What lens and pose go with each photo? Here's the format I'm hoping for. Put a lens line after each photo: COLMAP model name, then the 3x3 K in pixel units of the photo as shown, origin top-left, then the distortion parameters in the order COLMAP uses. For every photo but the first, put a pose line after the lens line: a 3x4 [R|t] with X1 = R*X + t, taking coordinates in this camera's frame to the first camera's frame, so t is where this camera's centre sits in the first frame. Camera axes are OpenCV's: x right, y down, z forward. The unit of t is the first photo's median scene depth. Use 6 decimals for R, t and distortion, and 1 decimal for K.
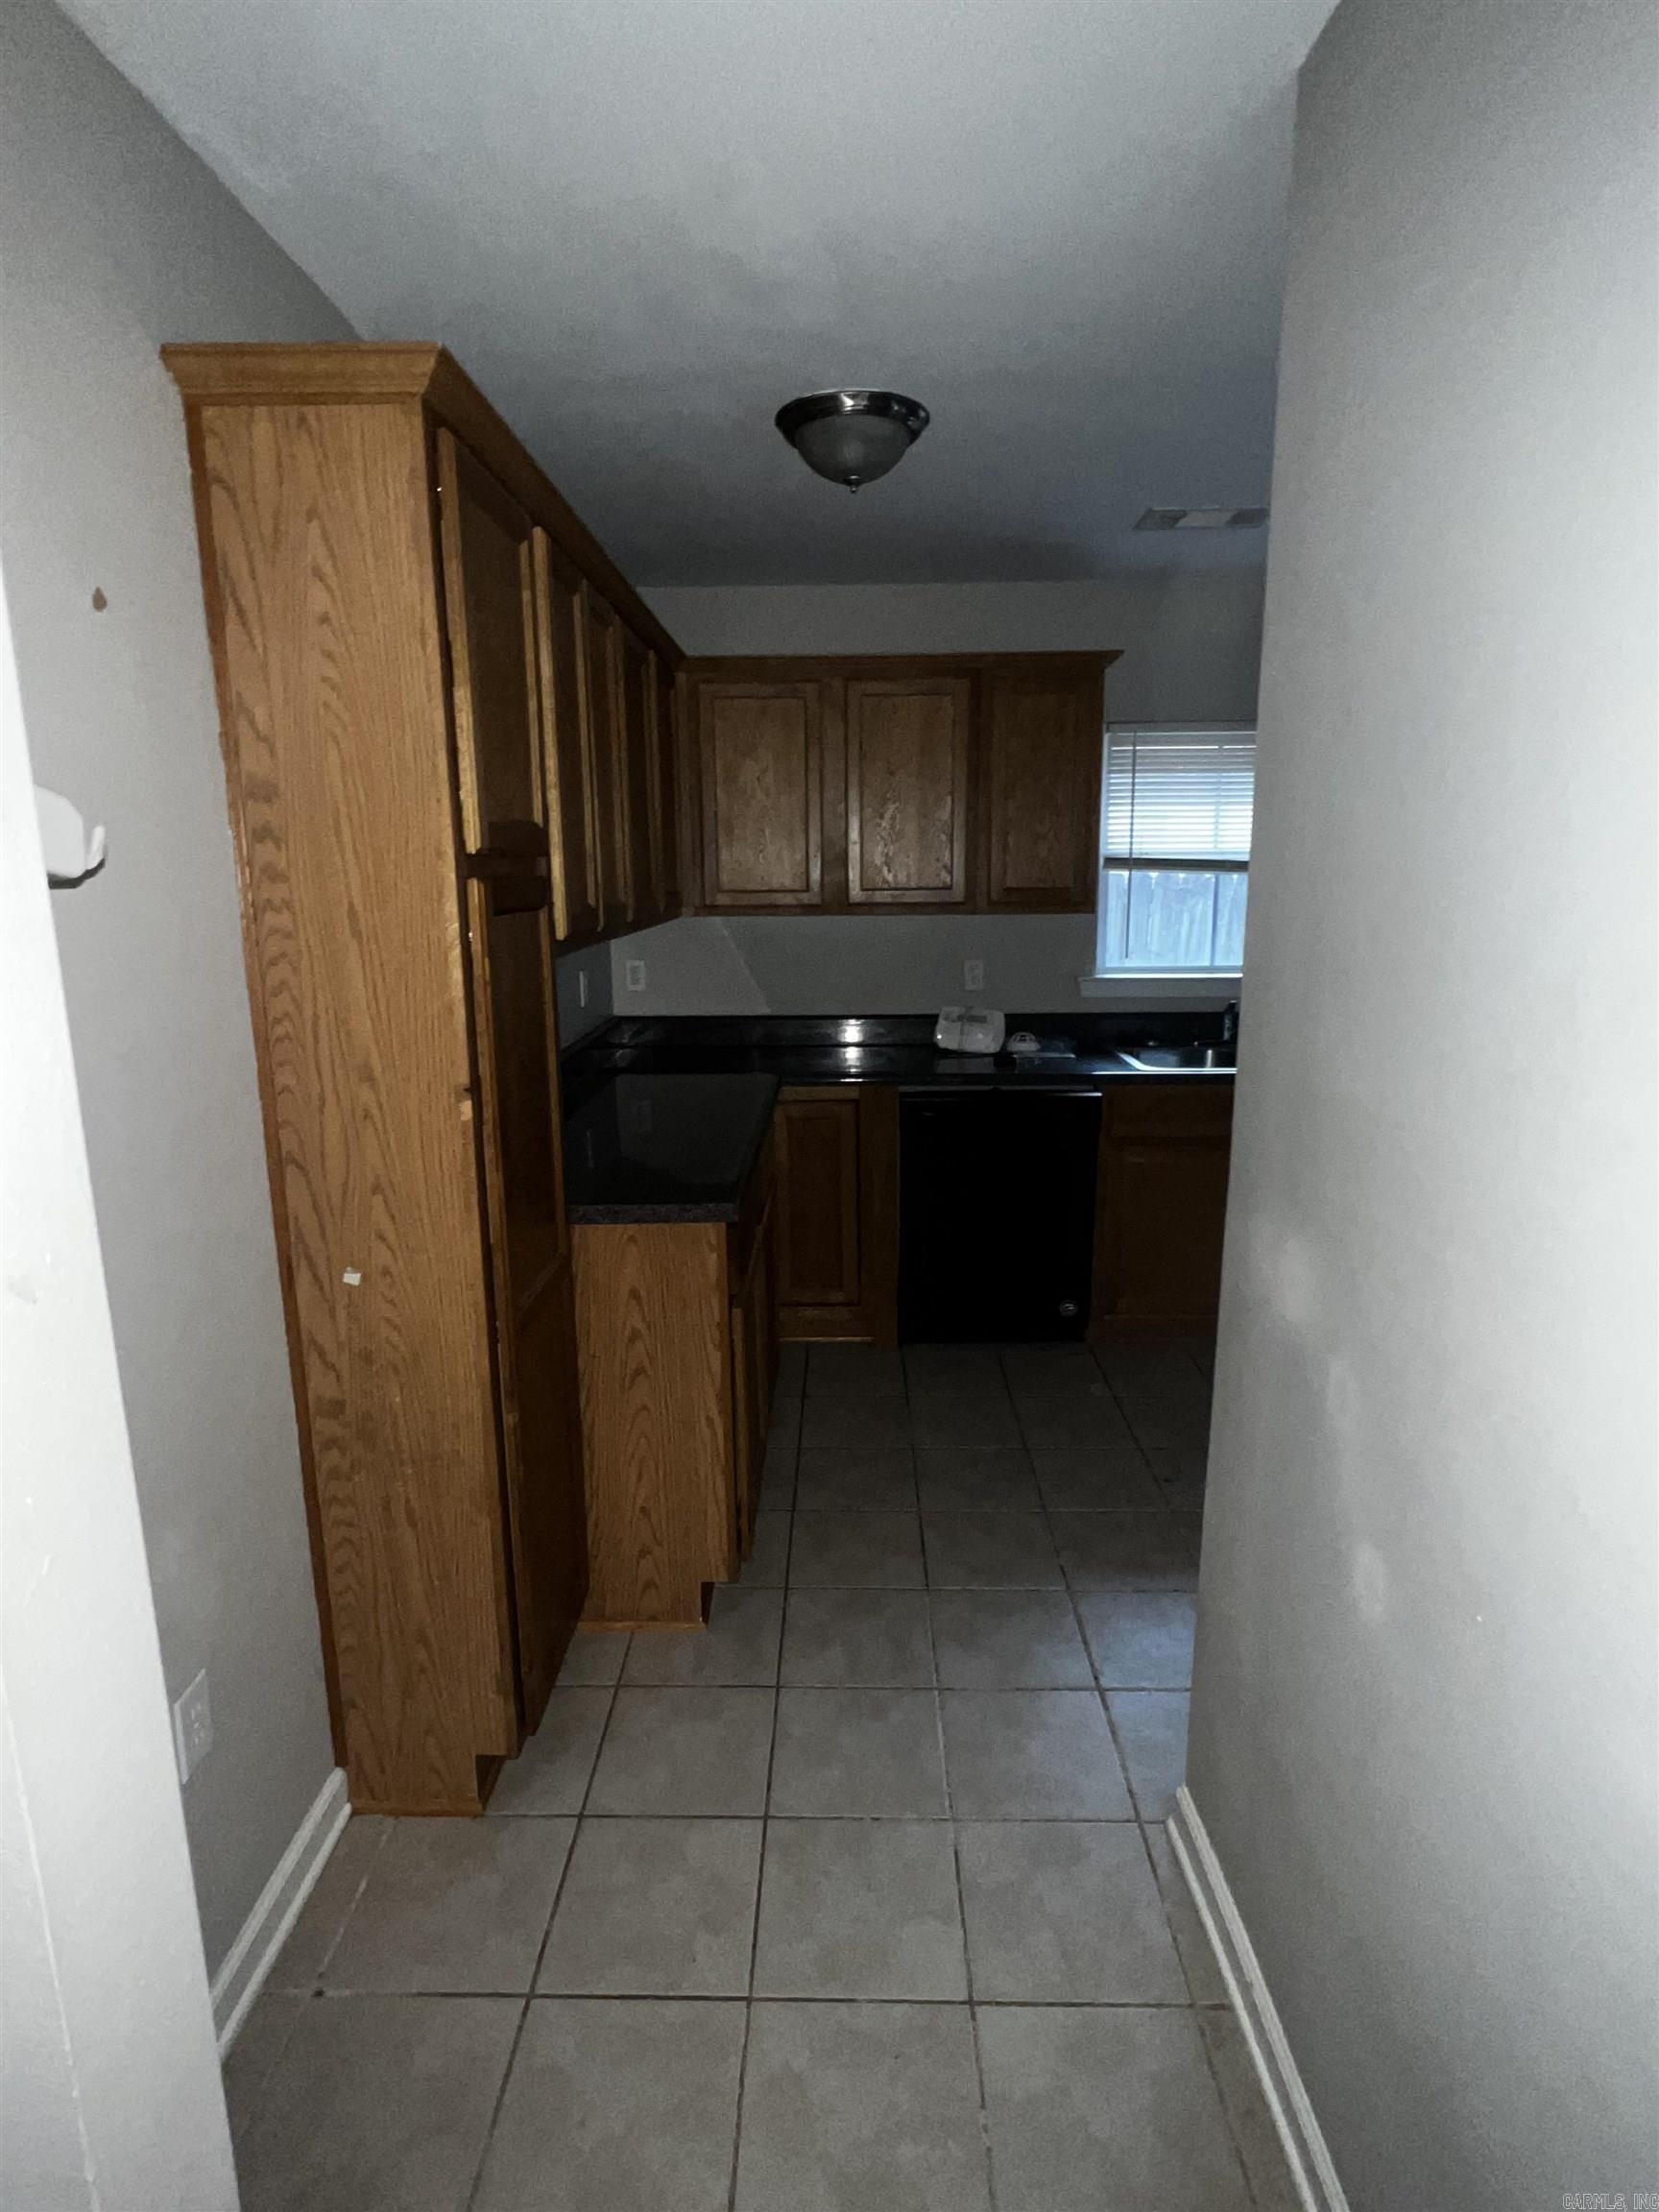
lens RADIAL K [[1138.7, 0, 829.5], [0, 1138.7, 1106.0], [0, 0, 1]] dist [-0.003801, -0.000618]
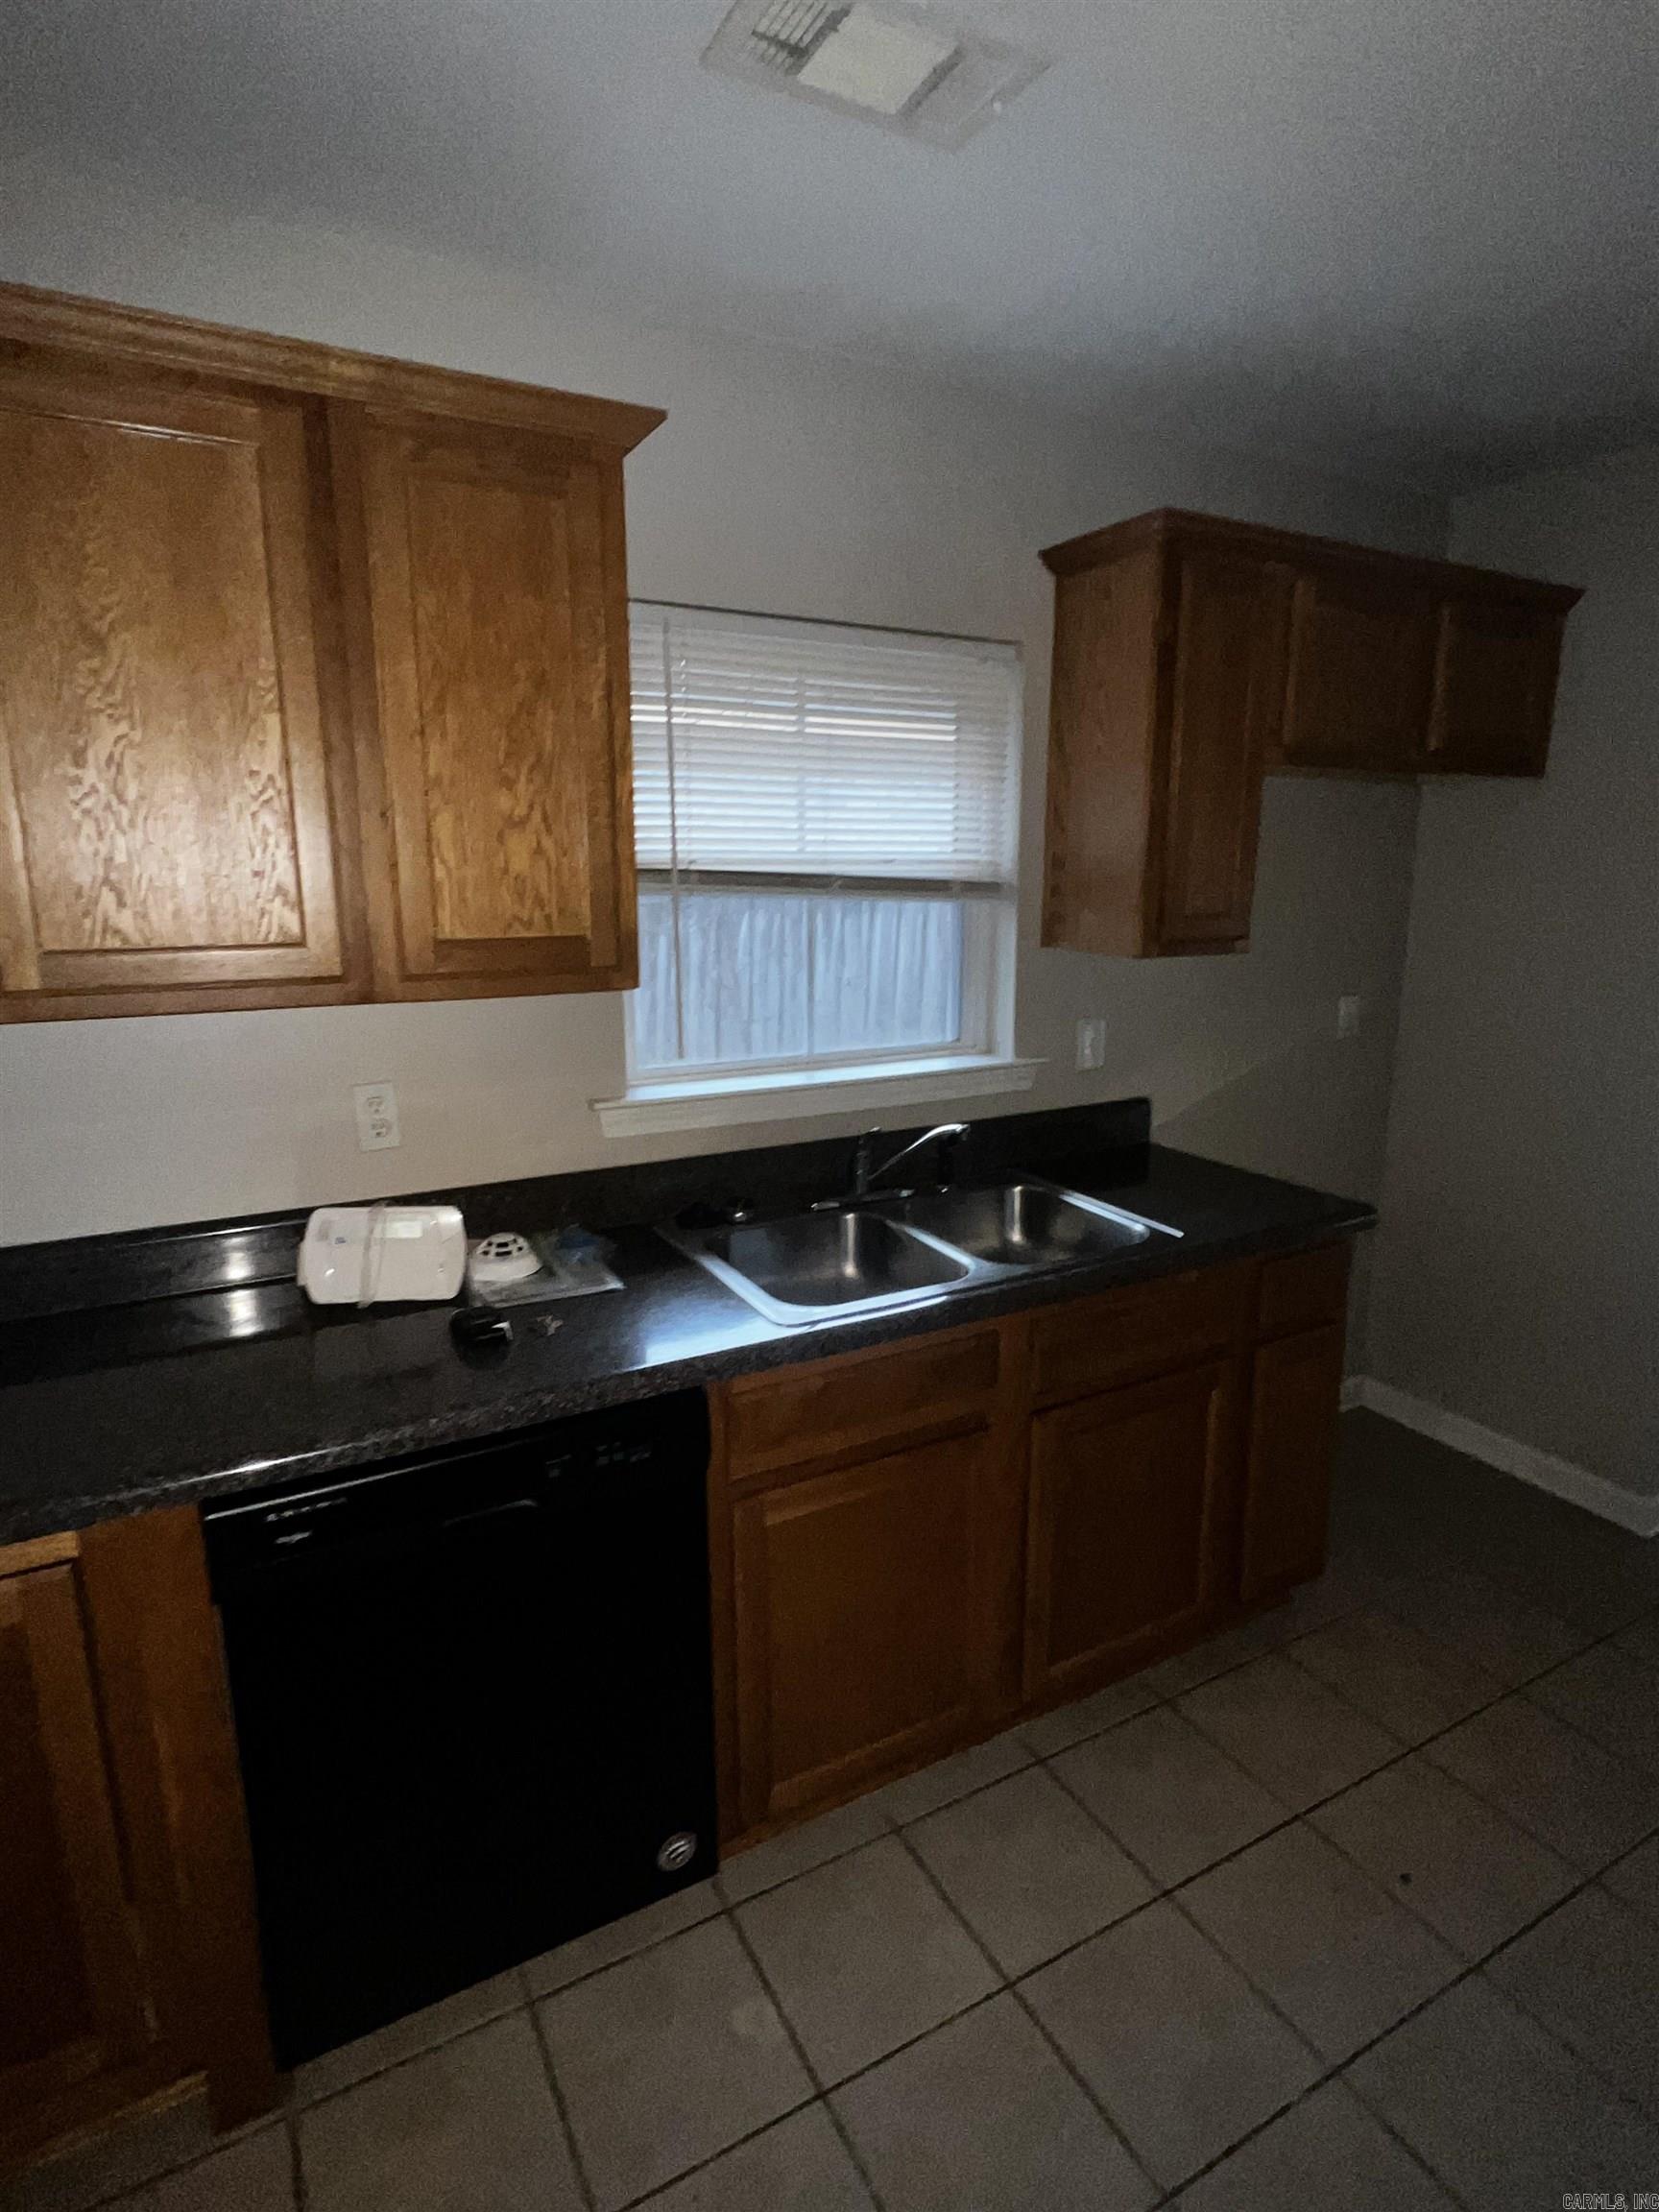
lens RADIAL K [[1138.7, 0, 829.5], [0, 1138.7, 1106.0], [0, 0, 1]] dist [-0.003801, -0.000618]
pose [[0.866483, -0.092263, 0.490607, 0.064755], [0.094965, 0.995291, 0.019450, -0.122753], [-0.490091, 0.029737, 0.871164, 0.551155]]
